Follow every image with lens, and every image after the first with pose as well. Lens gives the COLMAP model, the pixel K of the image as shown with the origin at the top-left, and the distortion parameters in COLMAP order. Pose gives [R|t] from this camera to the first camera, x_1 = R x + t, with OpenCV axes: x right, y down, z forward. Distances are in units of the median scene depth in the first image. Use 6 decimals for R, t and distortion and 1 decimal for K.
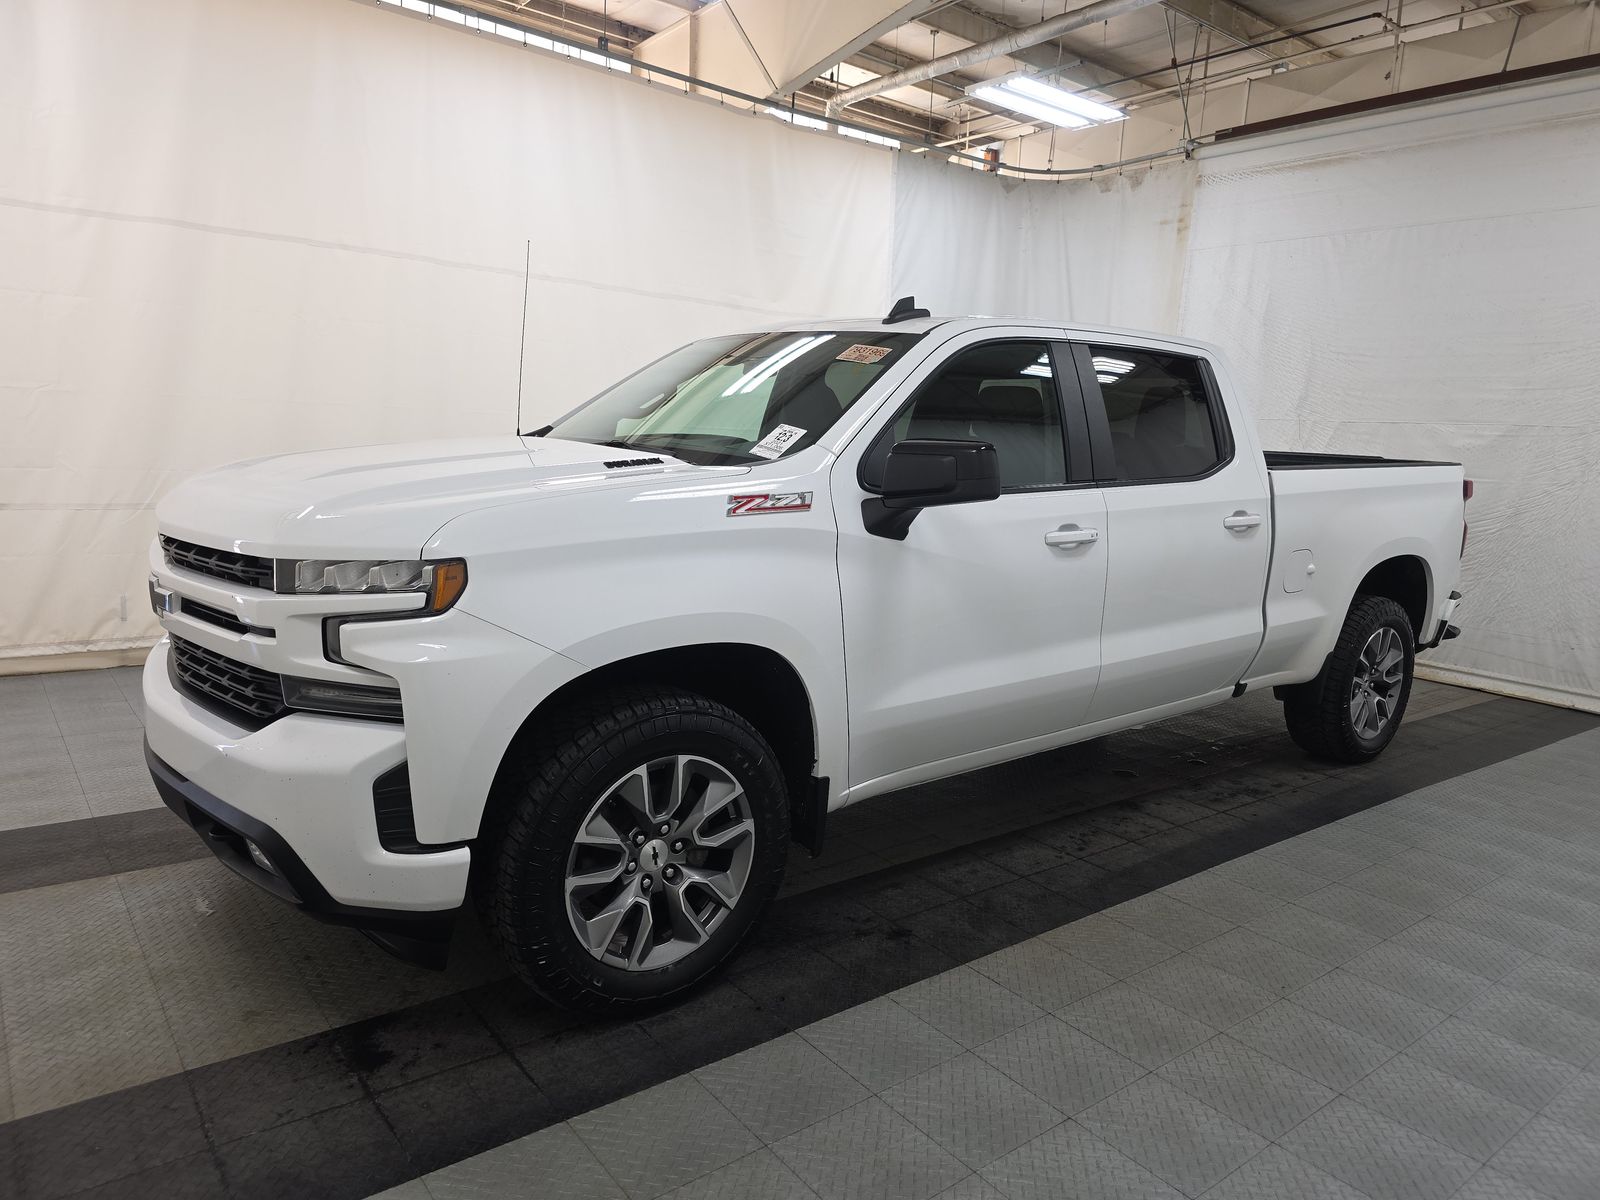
lens RADIAL K [[1053.6, 0, 800.0], [0, 1053.6, 600.0], [0, 0, 1]] dist [0.002326, -0.016118]
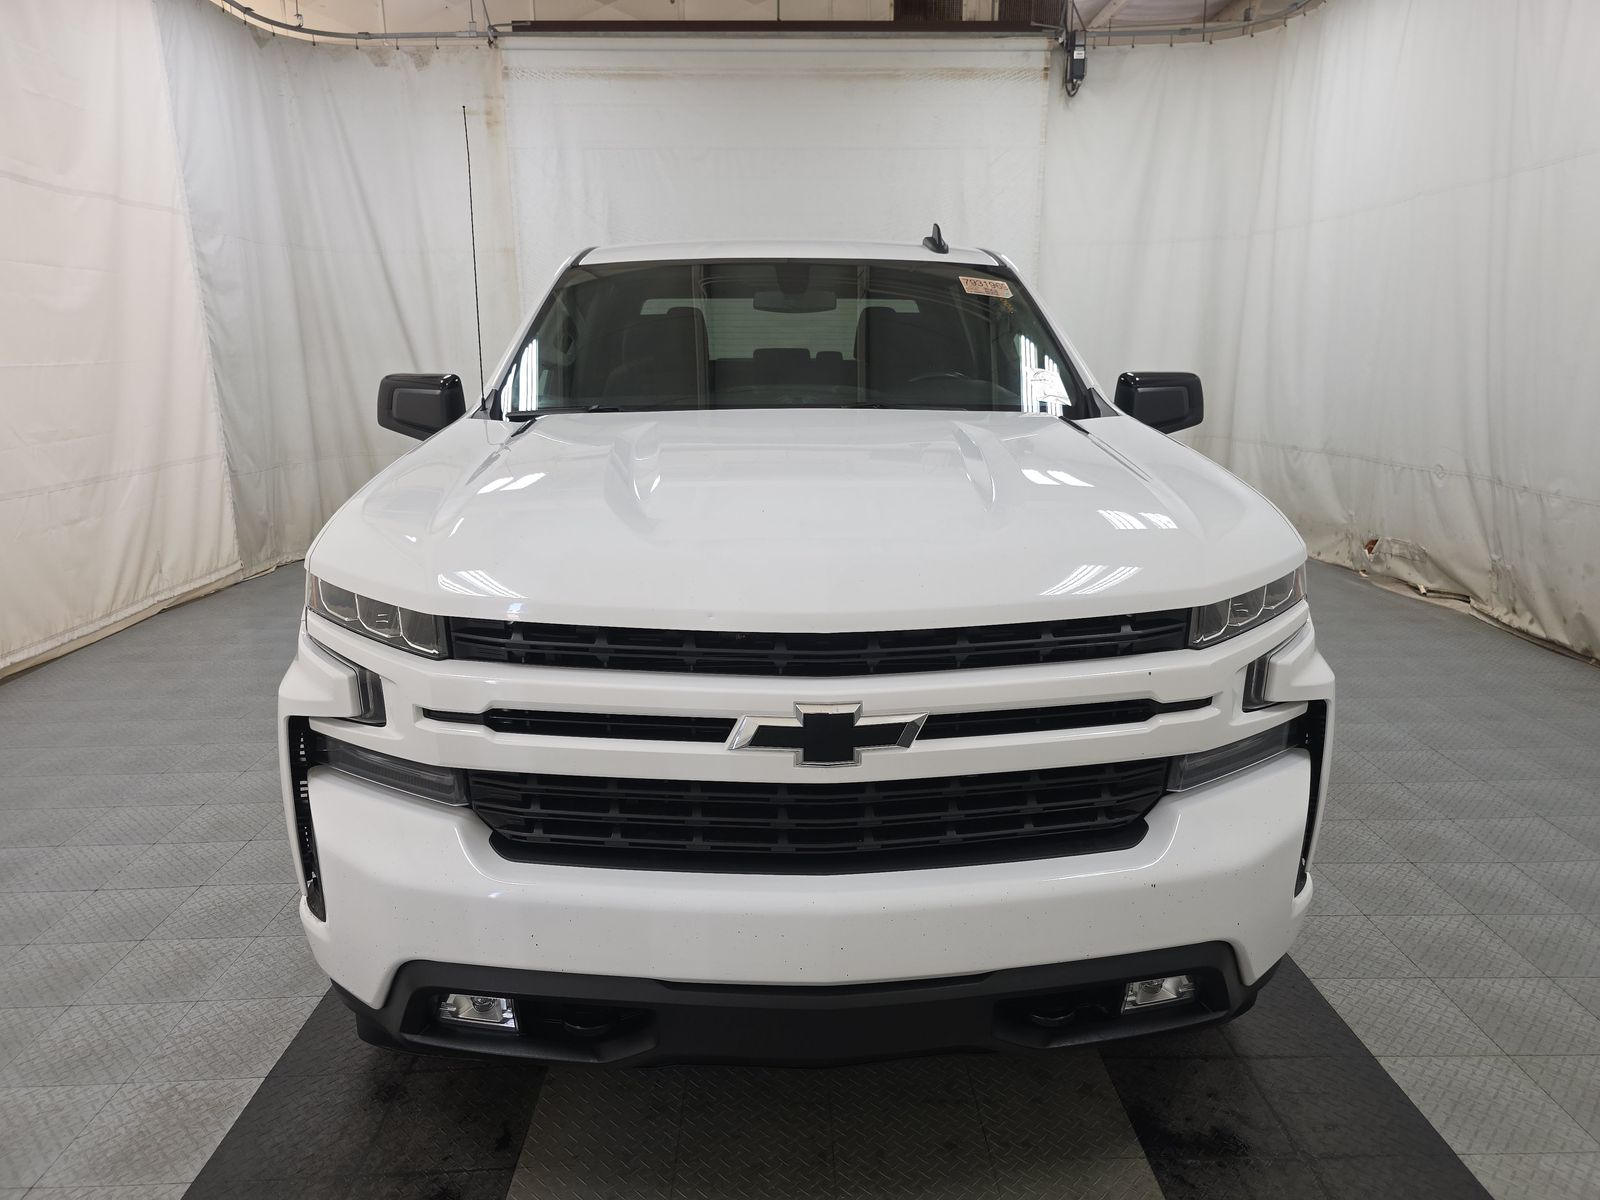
lens RADIAL K [[1090.6, 0, 800.0], [0, 1090.6, 600.0], [0, 0, 1]] dist [0.000969, -0.000948]
pose [[0.602908, -0.225457, 0.765291, -0.315816], [0.155174, 0.974059, 0.164713, -0.053883], [-0.782575, 0.019446, 0.622253, 0.183494]]
